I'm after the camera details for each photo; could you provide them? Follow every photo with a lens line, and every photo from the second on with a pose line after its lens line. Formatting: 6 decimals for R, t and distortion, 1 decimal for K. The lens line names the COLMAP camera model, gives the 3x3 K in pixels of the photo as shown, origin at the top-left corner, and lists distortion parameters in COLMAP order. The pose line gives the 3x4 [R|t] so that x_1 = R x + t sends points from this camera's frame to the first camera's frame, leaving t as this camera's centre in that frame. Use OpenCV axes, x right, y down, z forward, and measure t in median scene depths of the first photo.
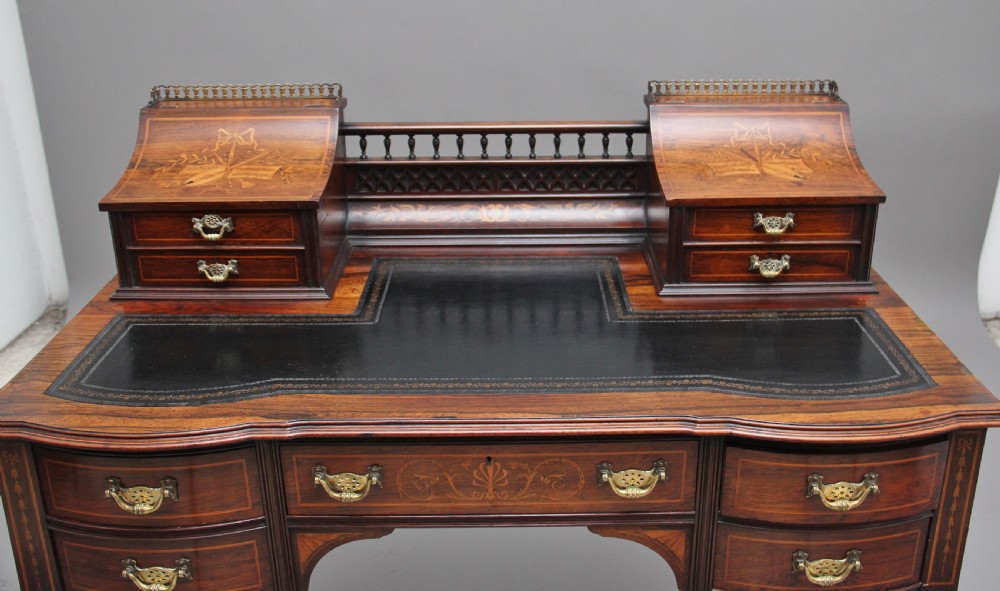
lens RADIAL K [[958.3, 0, 511.5], [0, 958.3, 255.3], [0, 0, 1]] dist [-0.053996, 0.000000]
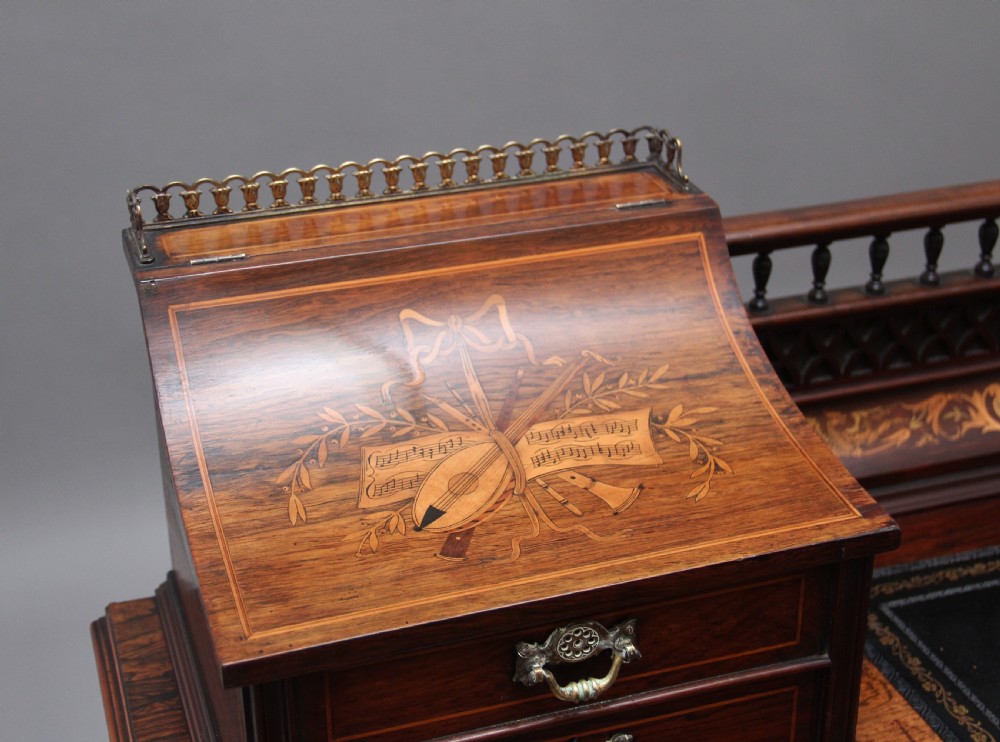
lens RADIAL K [[1572.4, 0, 497.4], [0, 1572.4, 370.4], [0, 0, 1]] dist [0.060491, 0.000000]
pose [[0.948656, -0.145665, 0.280774, -0.464590], [0.118333, 0.986632, 0.112048, -0.182744], [-0.293343, -0.073070, 0.953211, 0.509194]]
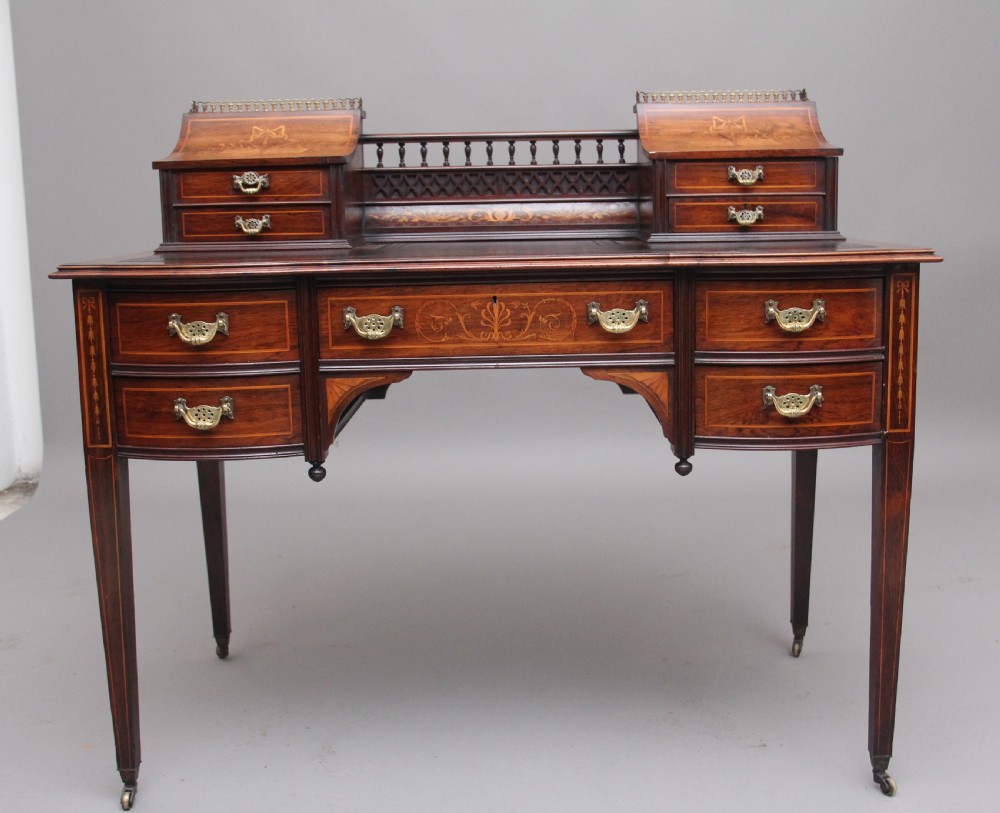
lens RADIAL K [[1202.5, 0, 507.0], [0, 1202.5, 410.6], [0, 0, 1]] dist [-0.070521, 0.000000]
pose [[0.999886, -0.008256, -0.012631, 0.007308], [0.005719, 0.981943, -0.189090, 0.500374], [0.013964, 0.188997, 0.981878, -0.338492]]
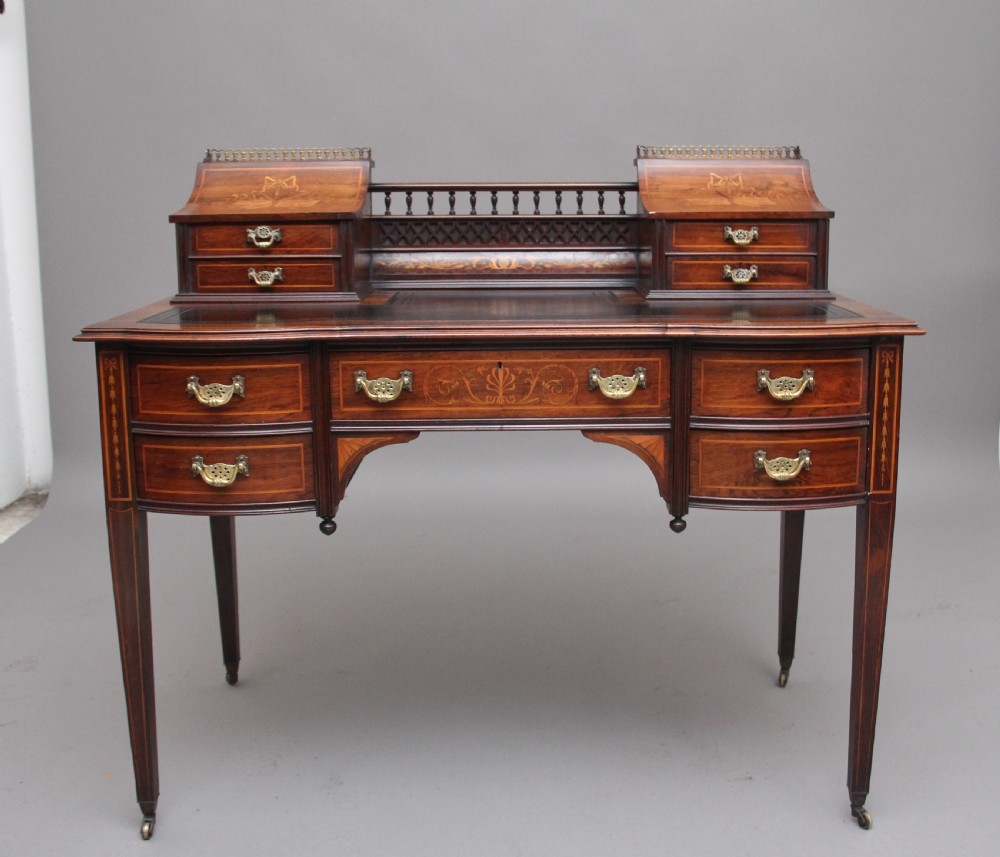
lens RADIAL K [[1197.0, 0, 528.8], [0, 1197.0, 417.3], [0, 0, 1]] dist [-0.118082, 0.000000]
pose [[0.999954, 0.001714, 0.009434, -0.000526], [-0.000085, 0.985445, -0.169995, 0.431227], [-0.009588, 0.169987, 0.985400, -0.399403]]
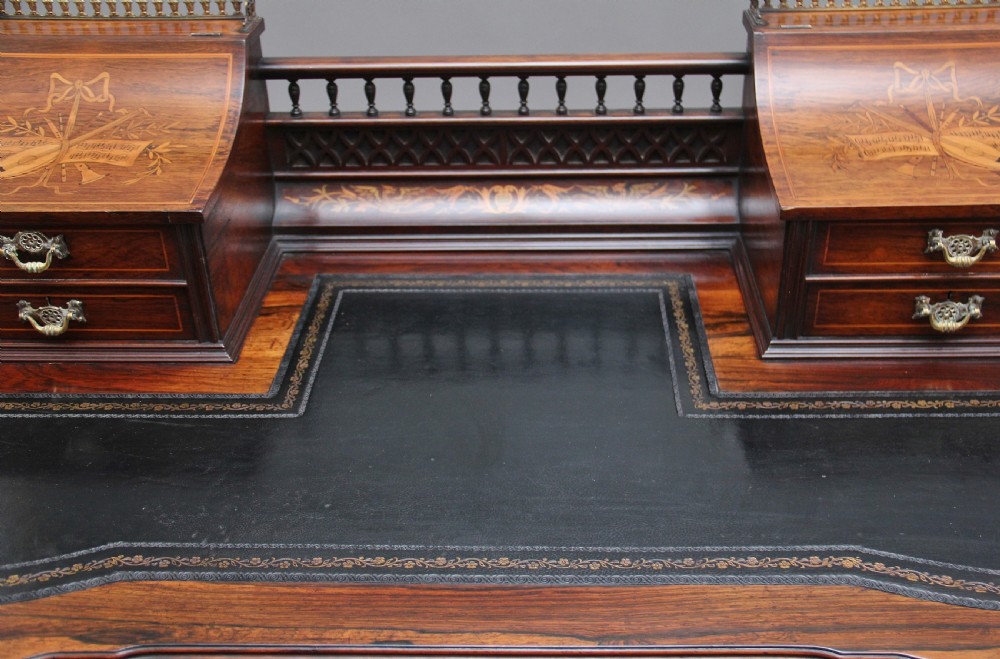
lens RADIAL K [[1093.1, 0, 519.8], [0, 1093.1, 322.0], [0, 0, 1]] dist [0.013476, 0.000000]
pose [[0.999511, 0.004421, -0.030958, 0.020020], [0.000864, 0.985675, 0.168653, -0.101380], [0.031260, -0.168597, 0.985189, 0.304622]]
